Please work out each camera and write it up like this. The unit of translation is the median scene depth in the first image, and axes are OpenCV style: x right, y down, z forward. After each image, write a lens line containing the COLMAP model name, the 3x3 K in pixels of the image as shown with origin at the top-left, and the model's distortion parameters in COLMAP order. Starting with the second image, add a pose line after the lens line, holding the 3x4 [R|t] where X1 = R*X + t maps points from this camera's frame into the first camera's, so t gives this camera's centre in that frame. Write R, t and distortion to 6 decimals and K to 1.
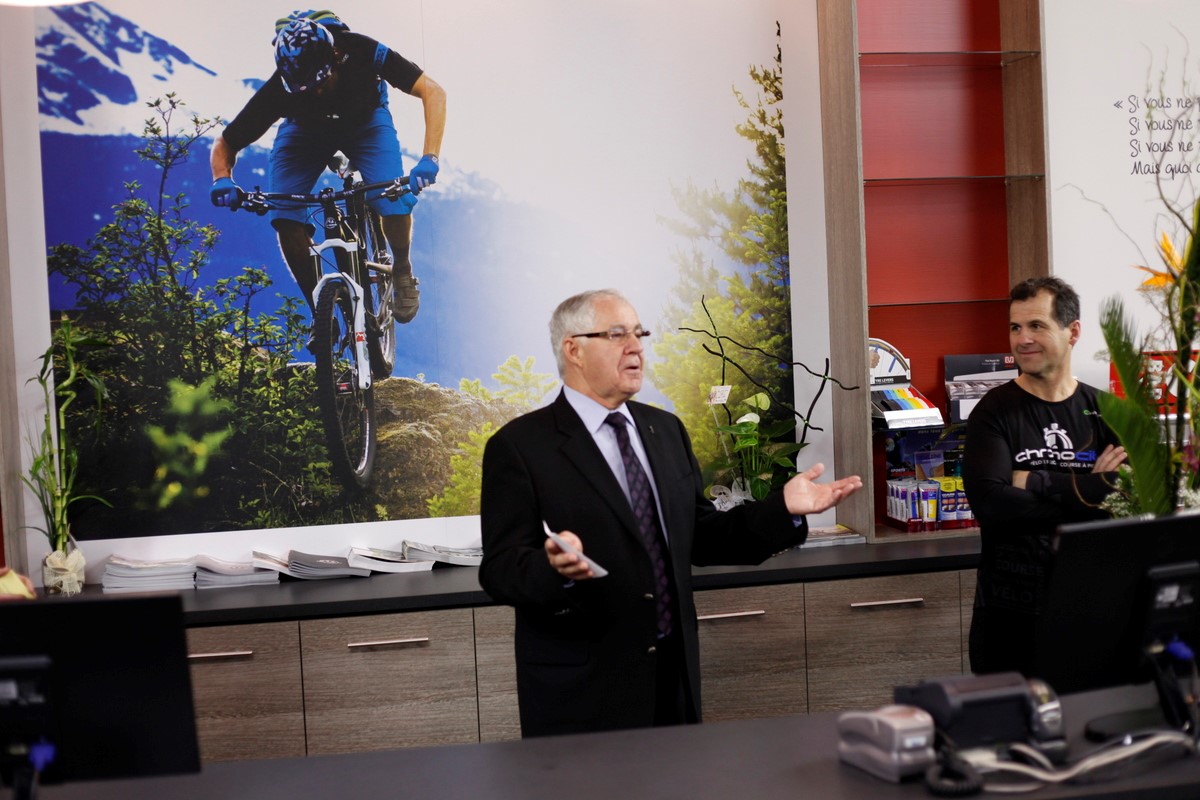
lens RADIAL K [[1755.1, 0, 599.5], [0, 1755.1, 398.8], [0, 0, 1]] dist [-0.097356, 0.000000]
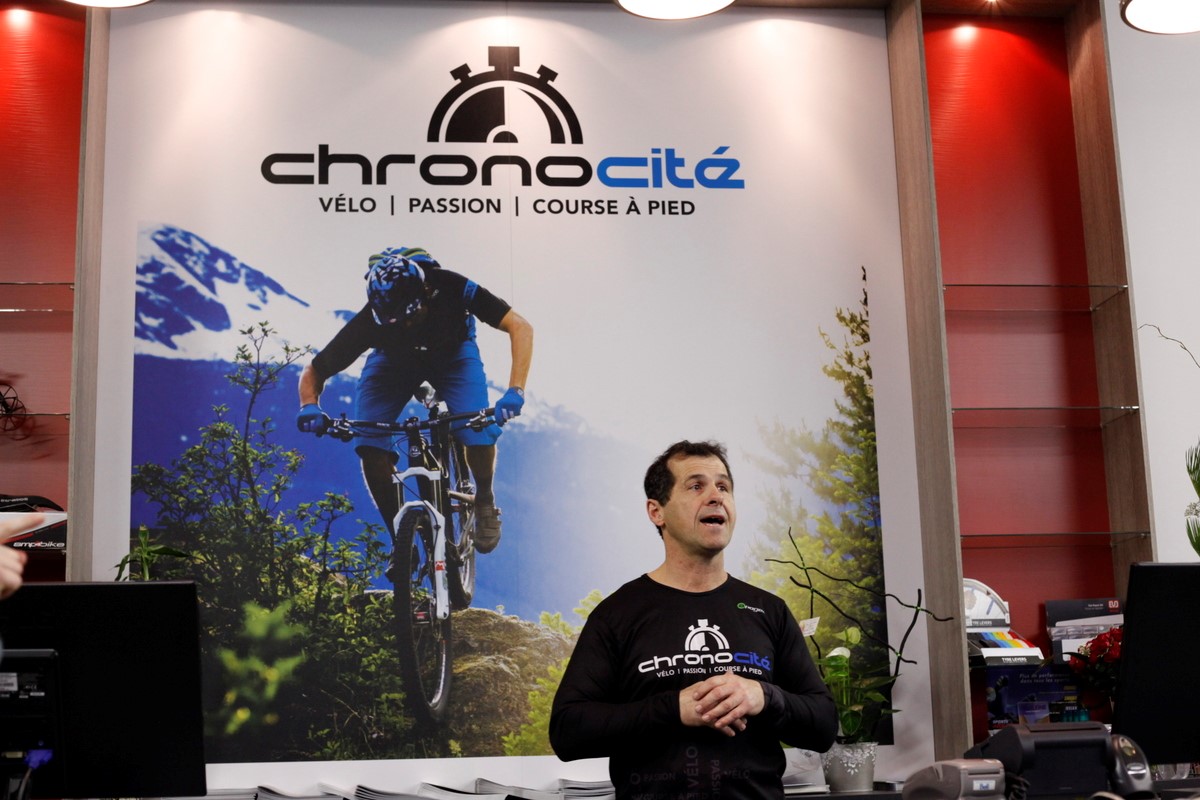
lens RADIAL K [[1755.1, 0, 595.4], [0, 1755.1, 381.3], [0, 0, 1]] dist [-0.097356, 0.000000]
pose [[0.997202, -0.001542, -0.074739, 0.024269], [-0.017846, 0.965973, -0.258027, 0.117017], [0.072594, 0.258639, 0.963242, 0.032089]]
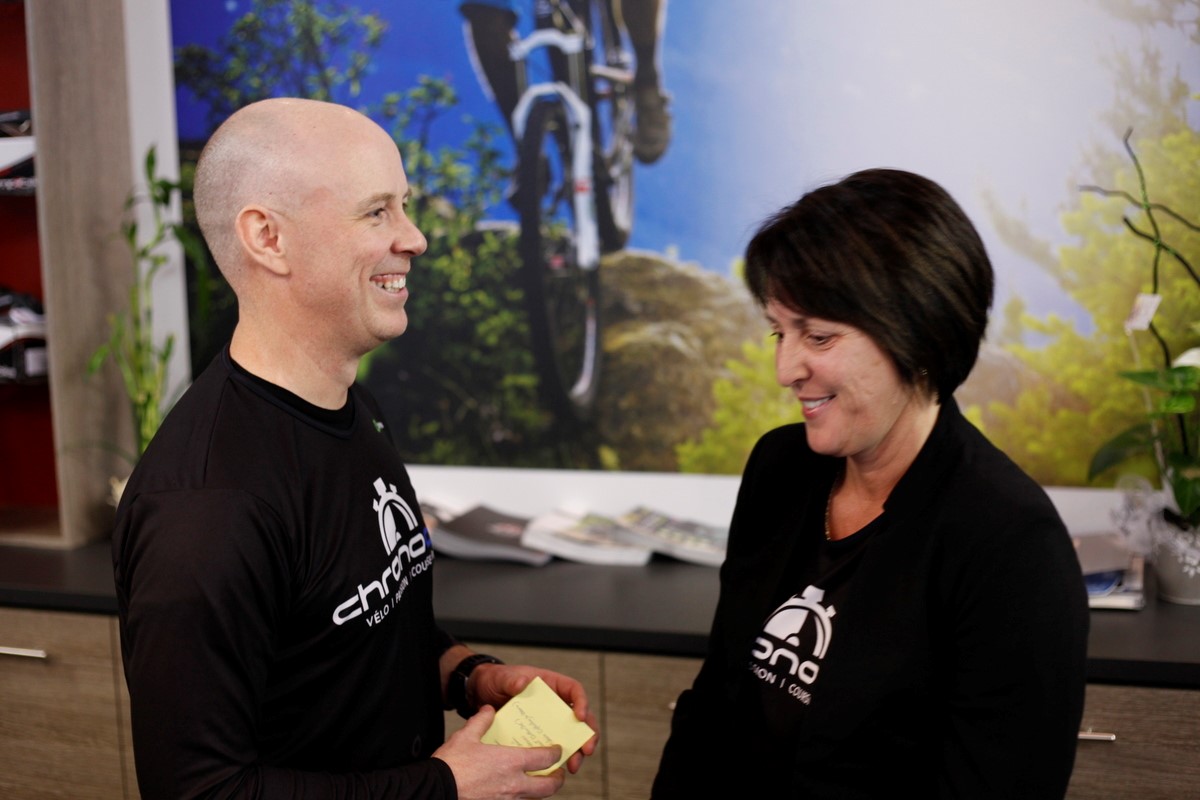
lens RADIAL K [[1755.1, 0, 642.8], [0, 1755.1, 411.7], [0, 0, 1]] dist [-0.097356, 0.000000]
pose [[0.867111, 0.090856, -0.489759, 0.203563], [-0.034622, 0.991840, 0.122700, -0.032968], [0.496911, -0.089438, 0.863181, 0.452302]]
